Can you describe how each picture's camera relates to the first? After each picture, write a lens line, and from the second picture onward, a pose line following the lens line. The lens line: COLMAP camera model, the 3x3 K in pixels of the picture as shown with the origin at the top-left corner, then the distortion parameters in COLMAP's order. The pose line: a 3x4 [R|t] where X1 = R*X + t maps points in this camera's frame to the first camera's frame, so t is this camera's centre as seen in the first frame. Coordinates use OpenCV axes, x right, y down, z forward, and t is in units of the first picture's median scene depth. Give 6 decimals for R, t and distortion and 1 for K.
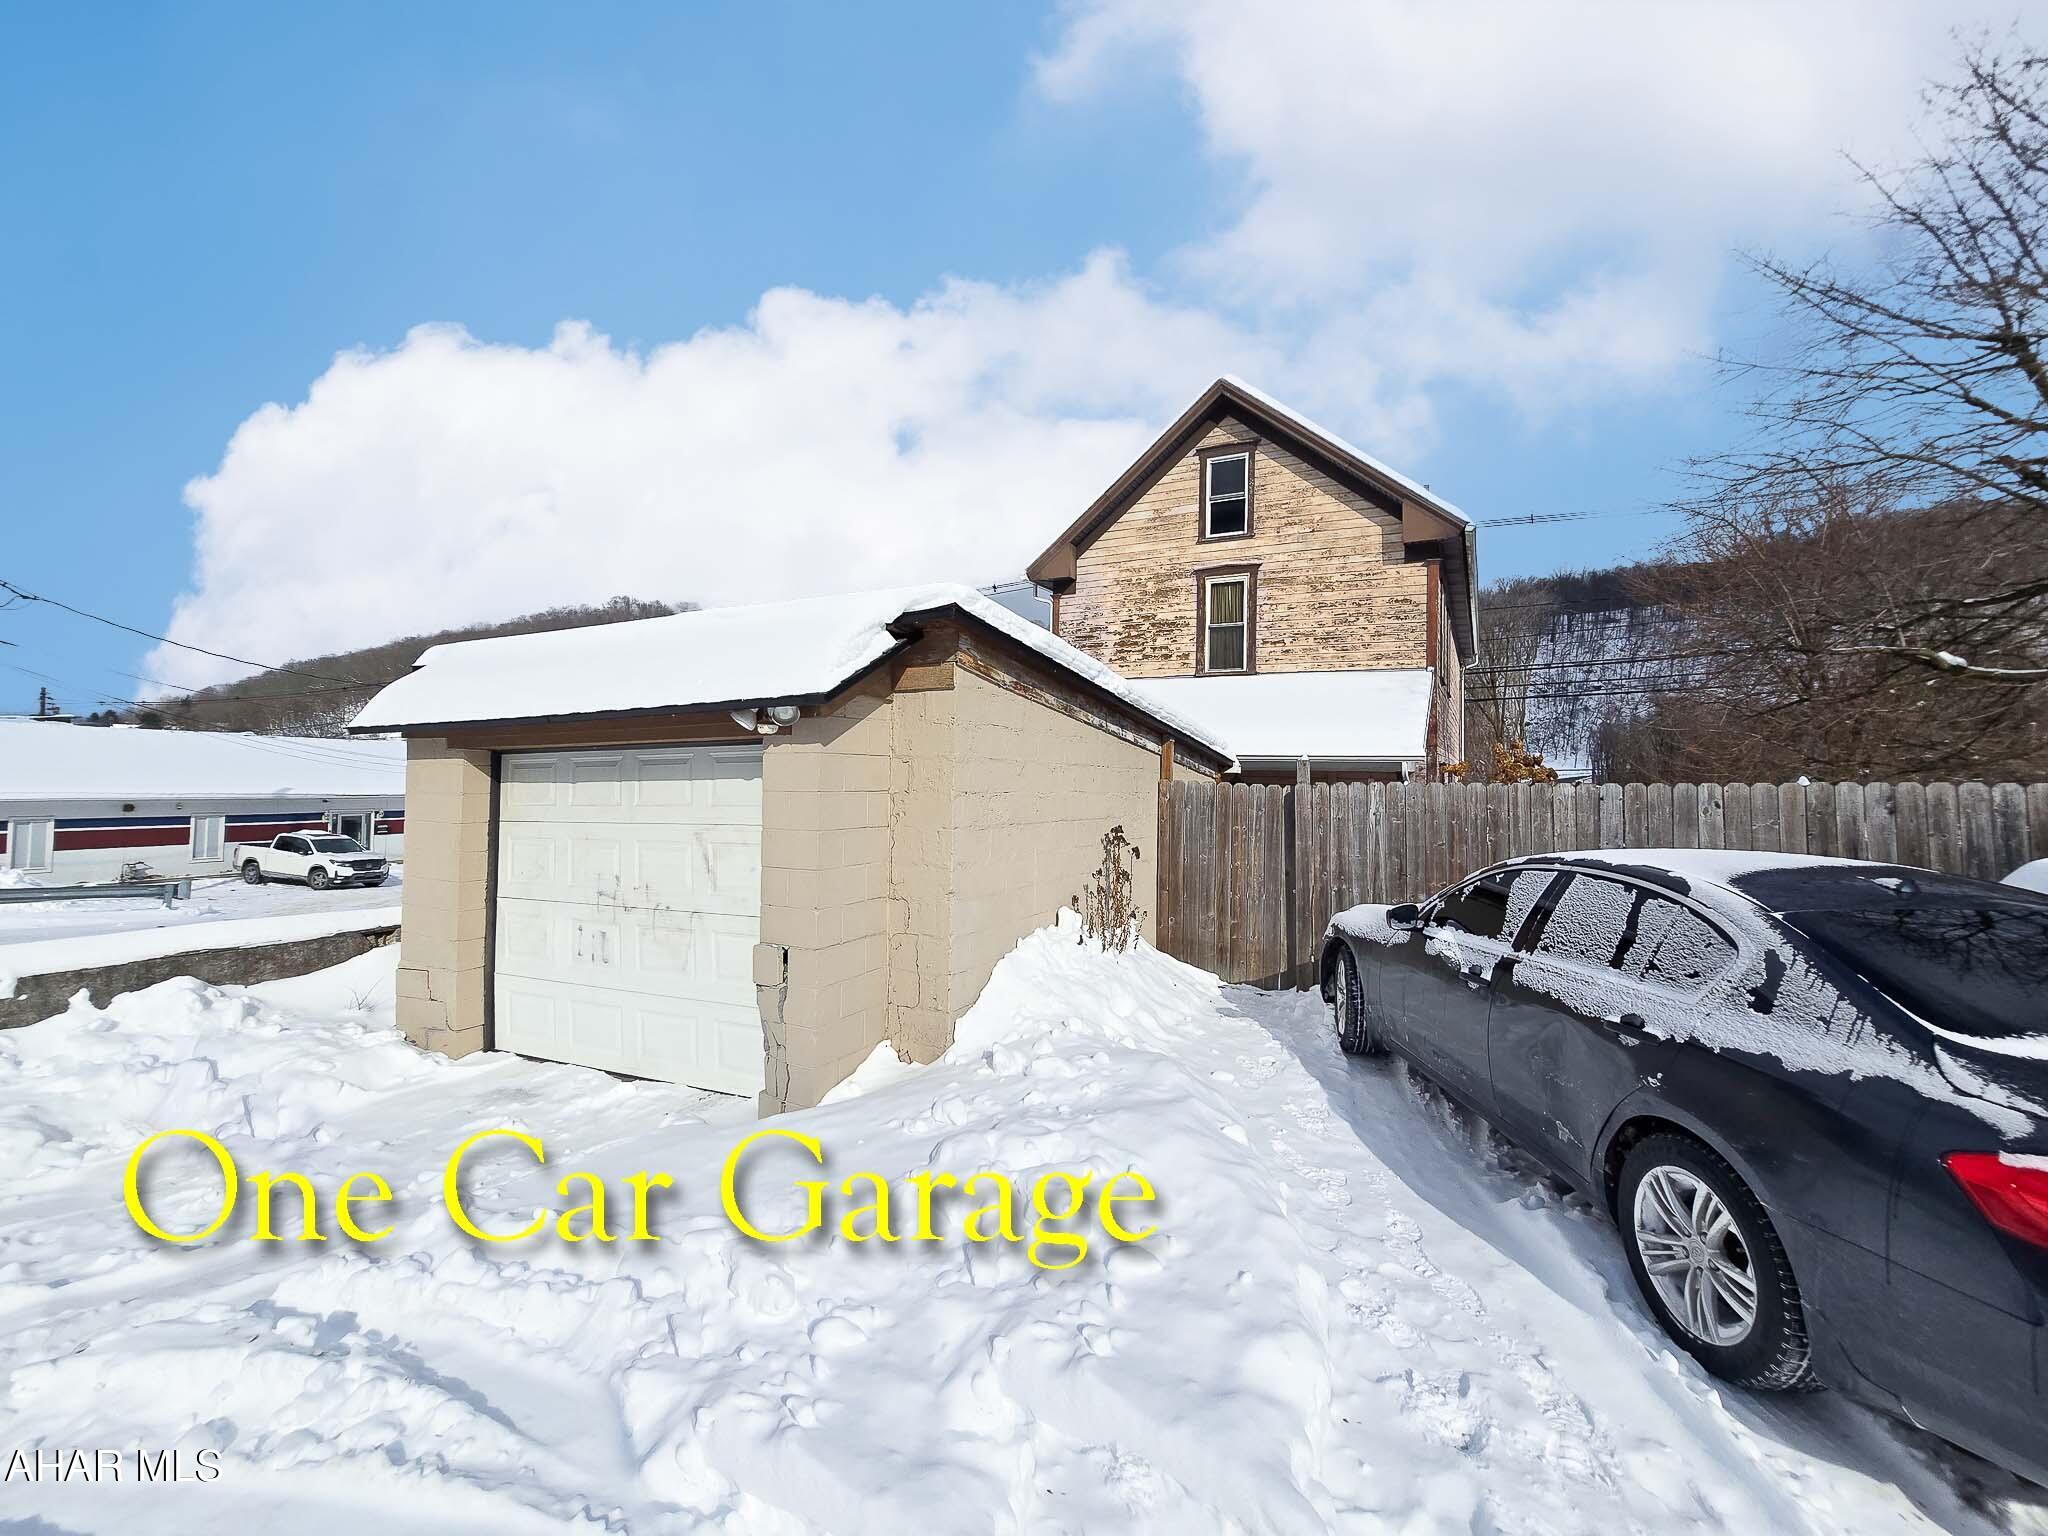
lens RADIAL K [[817.4, 0, 1024.0], [0, 817.4, 768.0], [0, 0, 1]] dist [0.000913, 0.000053]
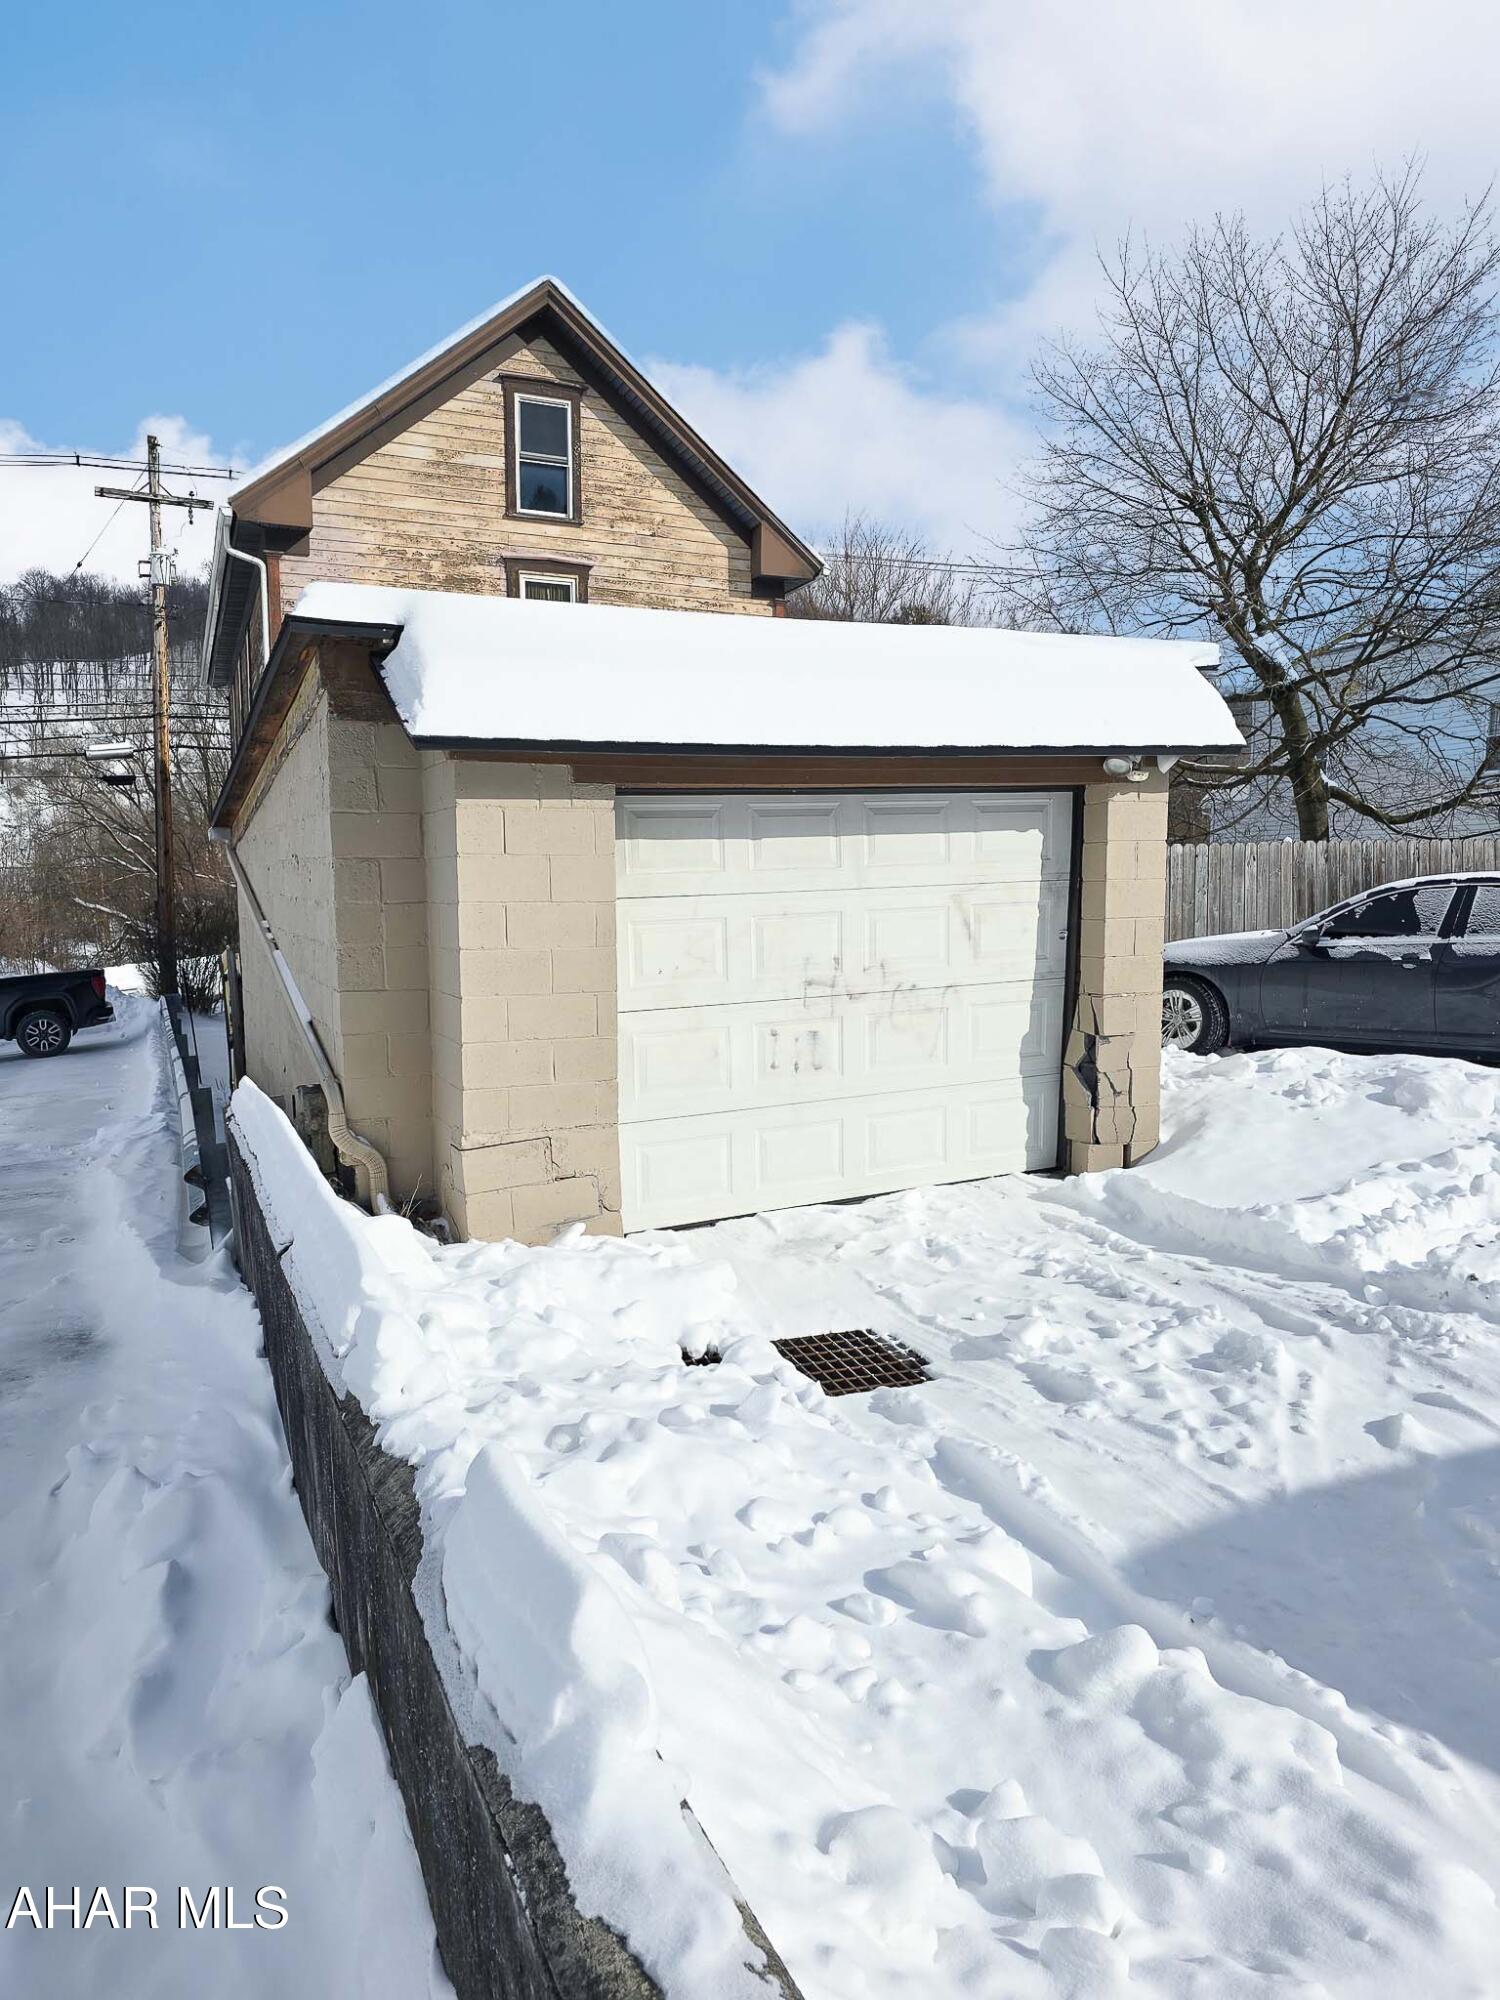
lens RADIAL K [[1296.5, 0, 750.0], [0, 1296.5, 1000.0], [0, 0, 1]] dist [0.059431, -0.001120]
pose [[0.645385, -0.089689, 0.758574, -0.563686], [0.007479, 0.993777, 0.111136, 0.012842], [-0.763821, -0.066052, 0.642039, 0.098451]]
